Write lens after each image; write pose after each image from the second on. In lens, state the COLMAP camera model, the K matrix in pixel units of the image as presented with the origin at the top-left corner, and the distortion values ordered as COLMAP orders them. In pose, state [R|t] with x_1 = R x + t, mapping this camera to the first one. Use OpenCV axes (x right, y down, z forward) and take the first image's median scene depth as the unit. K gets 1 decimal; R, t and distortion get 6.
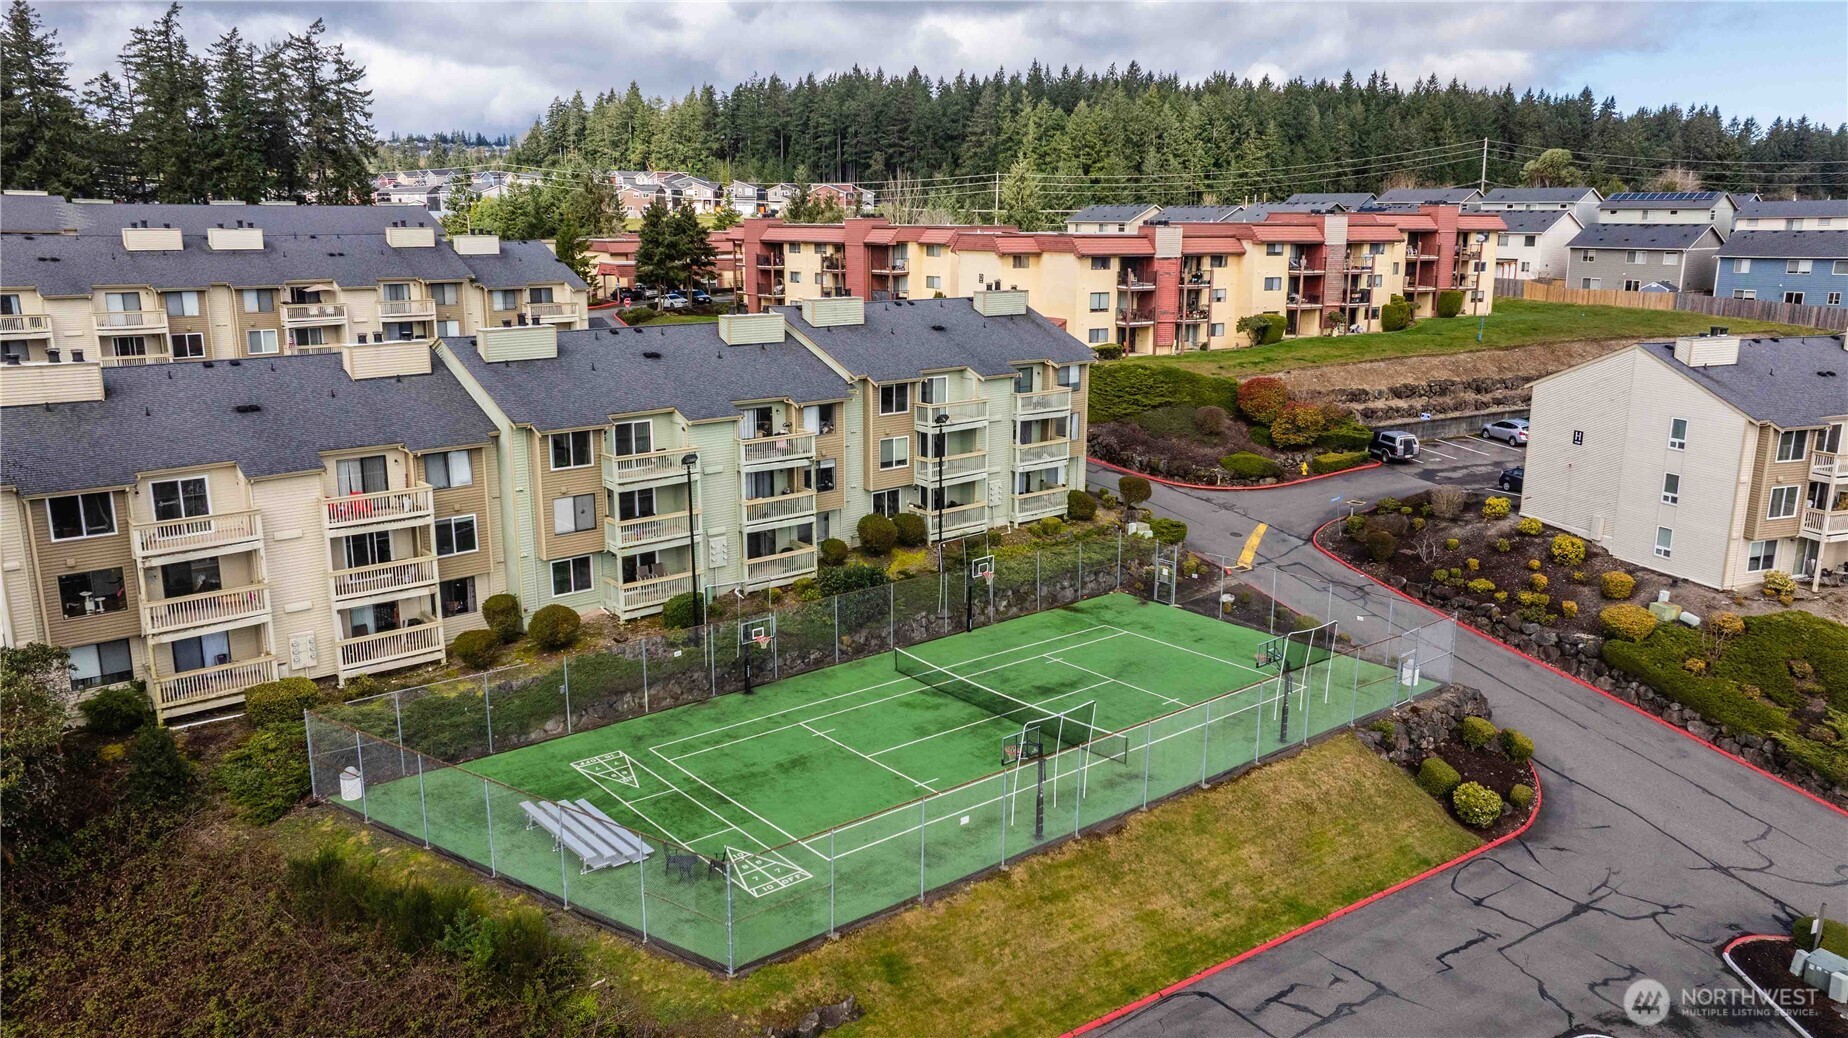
lens RADIAL K [[1300.0, 0, 925.9], [0, 1300.0, 510.5], [0, 0, 1]] dist [-0.043910, 0.069893]
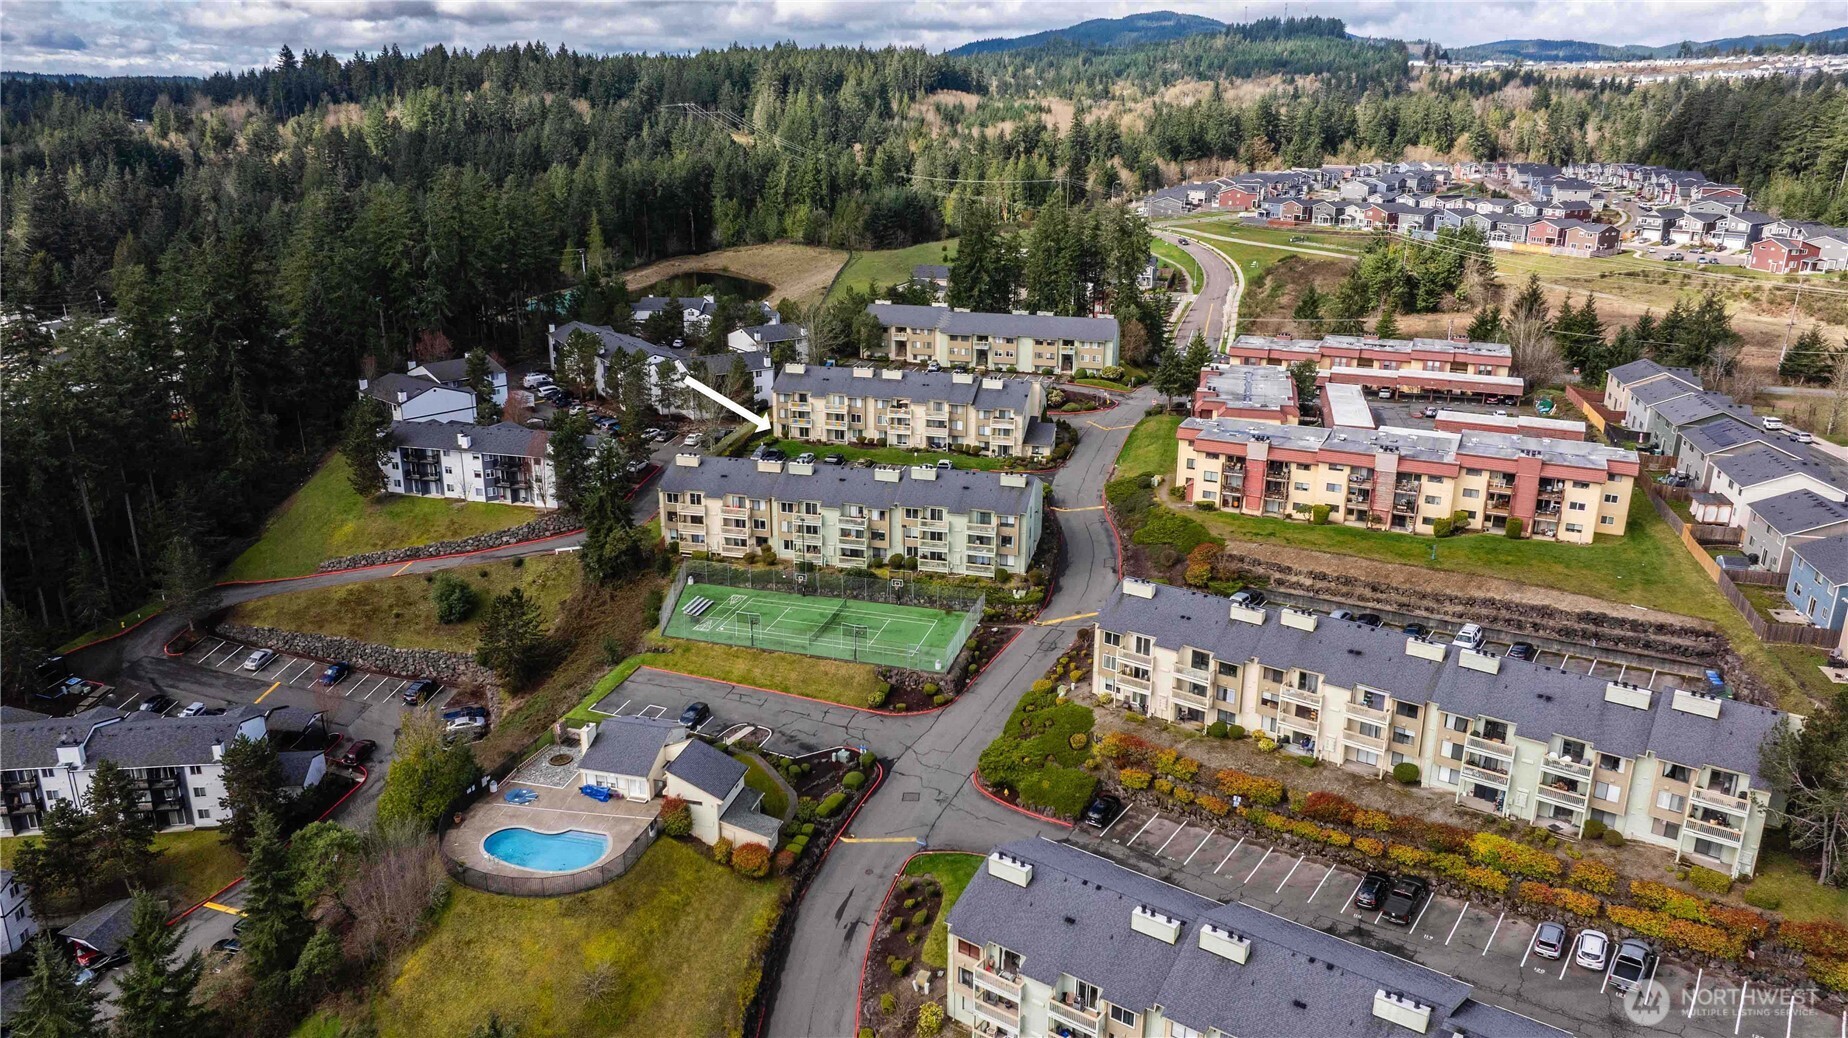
lens RADIAL K [[1296.9, 0, 927.0], [0, 1296.9, 505.7], [0, 0, 1]] dist [-0.008090, -0.007317]
pose [[0.573279, 0.246750, -0.781323, 1.285039], [-0.185462, 0.967906, 0.169595, -0.347965], [0.798094, 0.047681, 0.600643, -0.348431]]
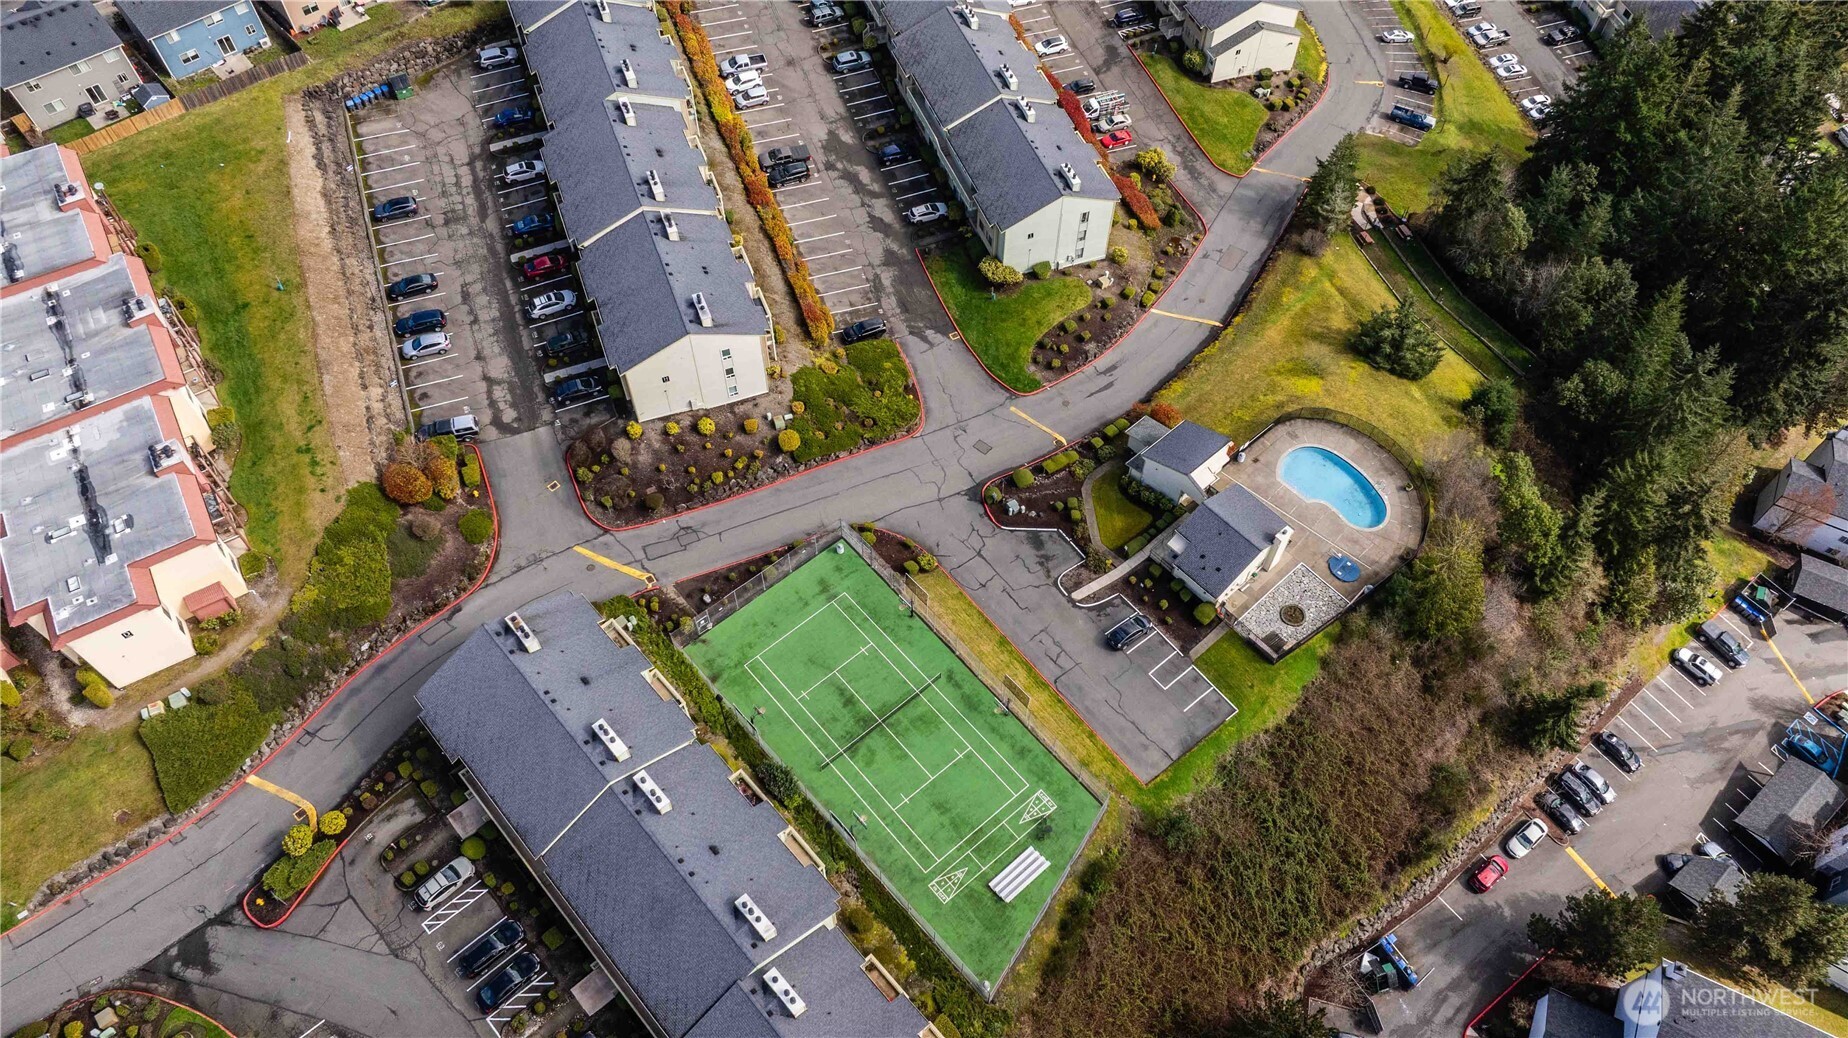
lens RADIAL K [[1296.9, 0, 927.0], [0, 1296.9, 505.7], [0, 0, 1]] dist [-0.008090, -0.007317]
pose [[-0.015209, -0.832356, 0.554033, -0.428524], [0.212877, 0.538698, 0.815161, -0.911163], [-0.976961, 0.130339, 0.168996, 0.256410]]
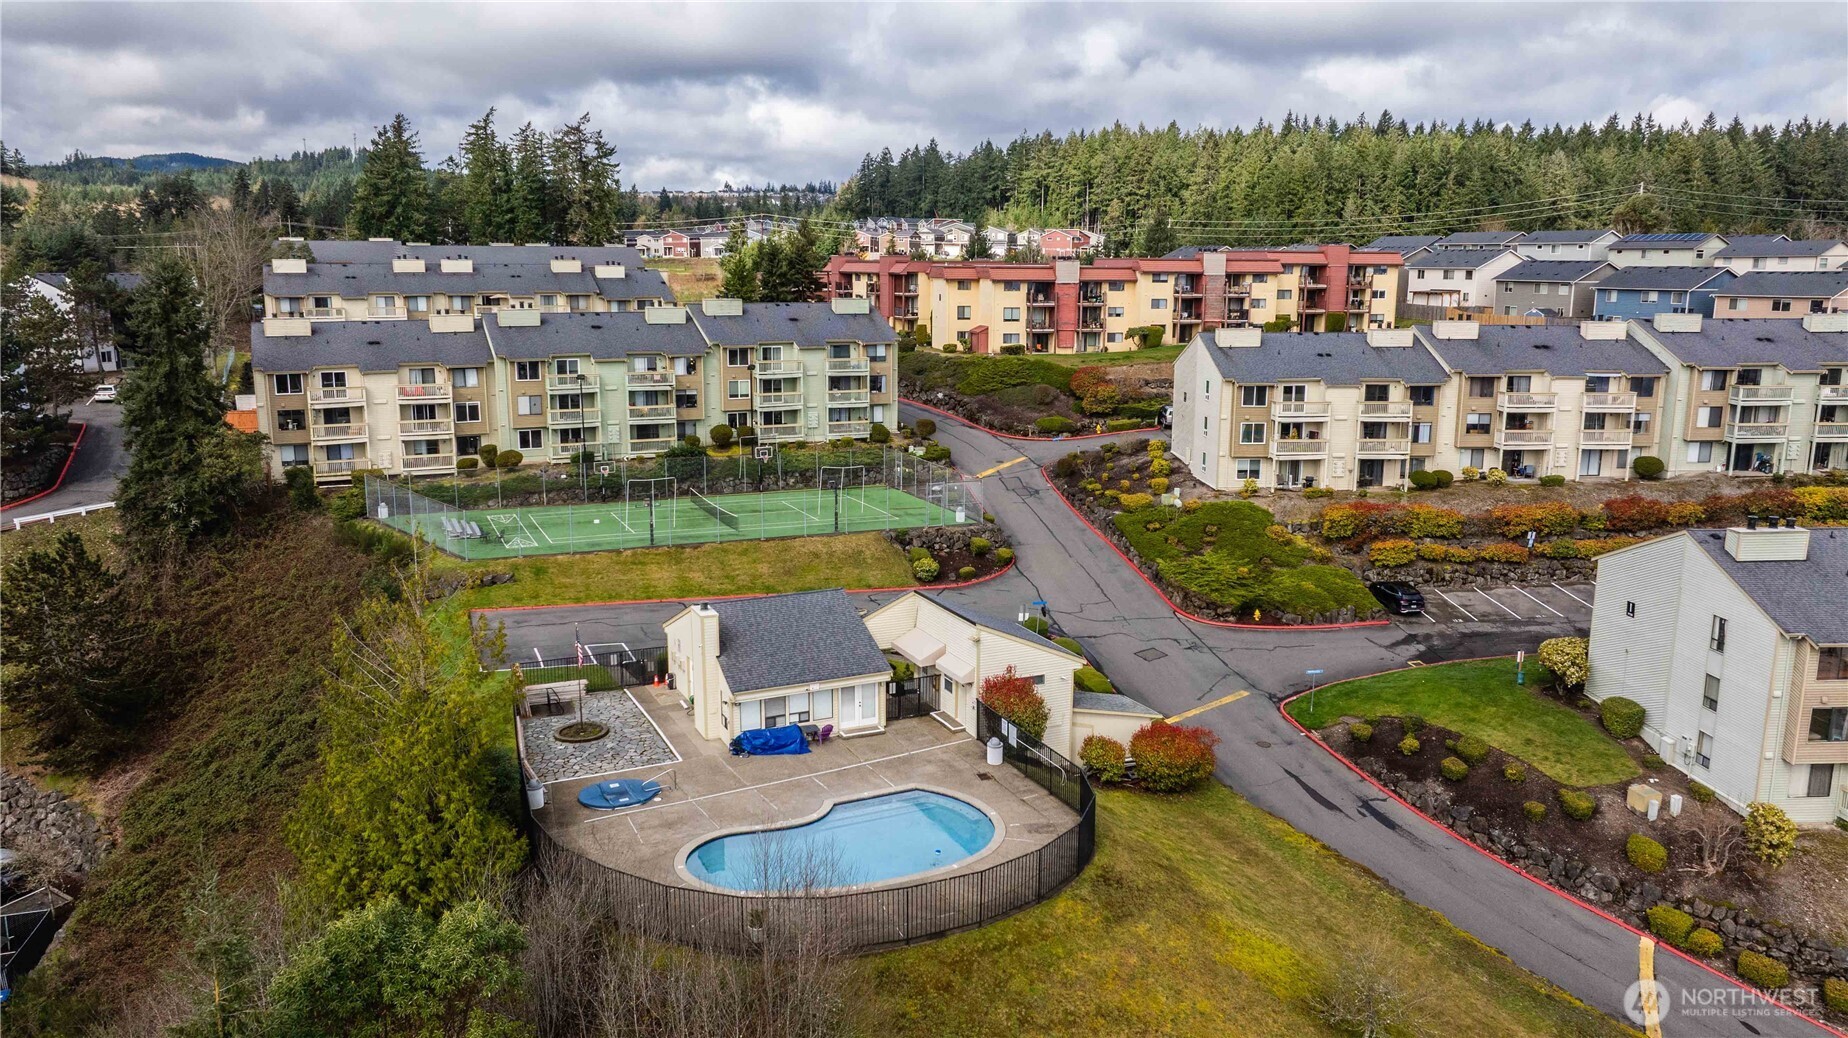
lens RADIAL K [[1296.9, 0, 927.0], [0, 1296.9, 505.7], [0, 0, 1]] dist [-0.008090, -0.007317]
pose [[0.963458, 0.051313, -0.262899, 0.422725], [-0.060803, 0.997755, -0.028085, 0.088977], [0.260867, 0.043044, 0.964415, -0.357535]]
